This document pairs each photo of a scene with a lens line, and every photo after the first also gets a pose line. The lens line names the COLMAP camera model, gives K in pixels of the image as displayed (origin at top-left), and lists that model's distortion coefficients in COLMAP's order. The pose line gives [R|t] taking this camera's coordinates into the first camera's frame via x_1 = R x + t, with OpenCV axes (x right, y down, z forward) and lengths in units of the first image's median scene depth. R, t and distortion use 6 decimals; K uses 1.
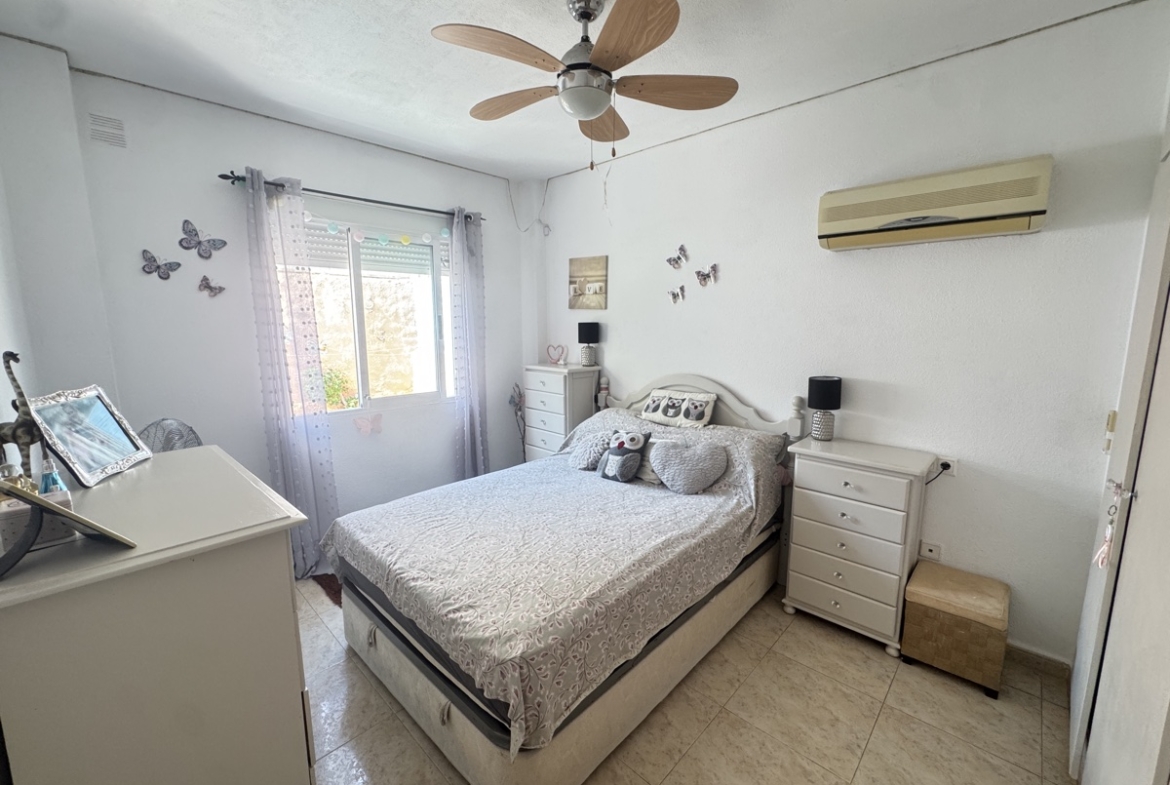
lens RADIAL K [[468.6, 0, 583.7], [0, 468.6, 393.0], [0, 0, 1]] dist [-0.003497, 0.000498]
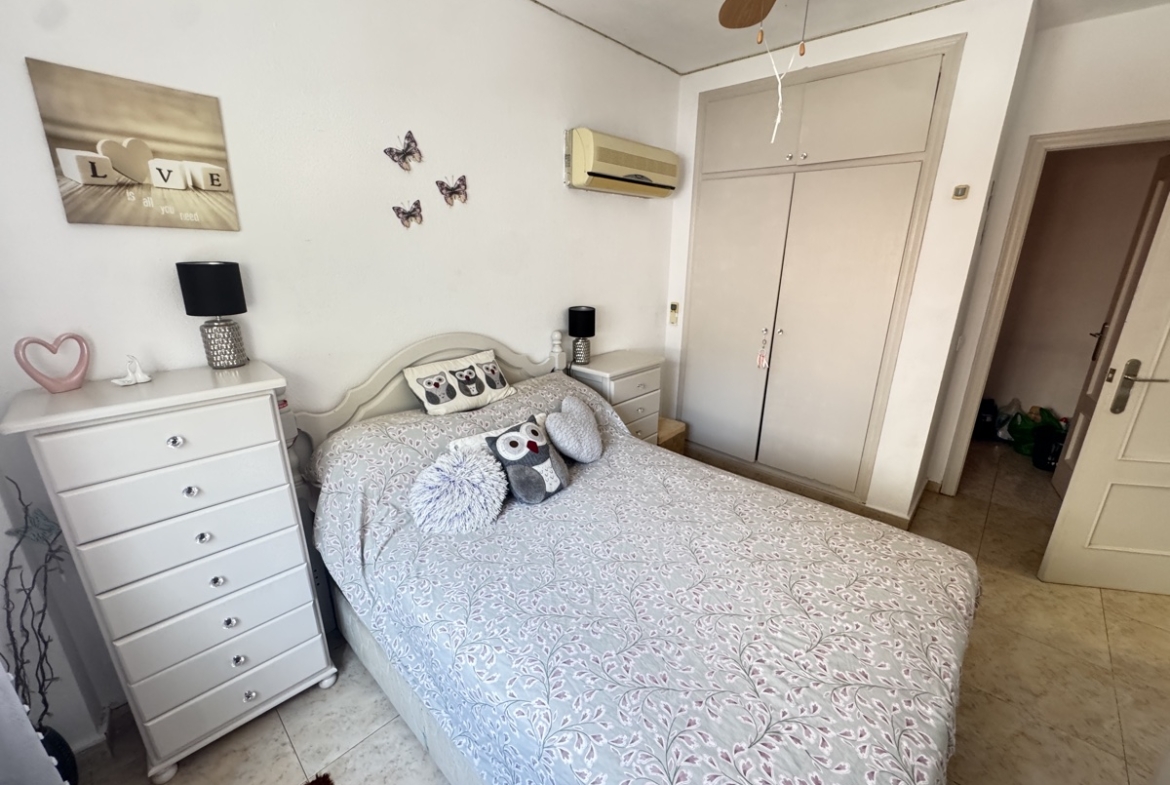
lens RADIAL K [[468.6, 0, 587.8], [0, 468.6, 392.9], [0, 0, 1]] dist [-0.003497, 0.000498]
pose [[-0.004648, -0.295195, 0.955426, -0.510852], [0.143889, 0.945296, 0.292765, -0.140781], [-0.989583, 0.138836, 0.038081, 0.823075]]
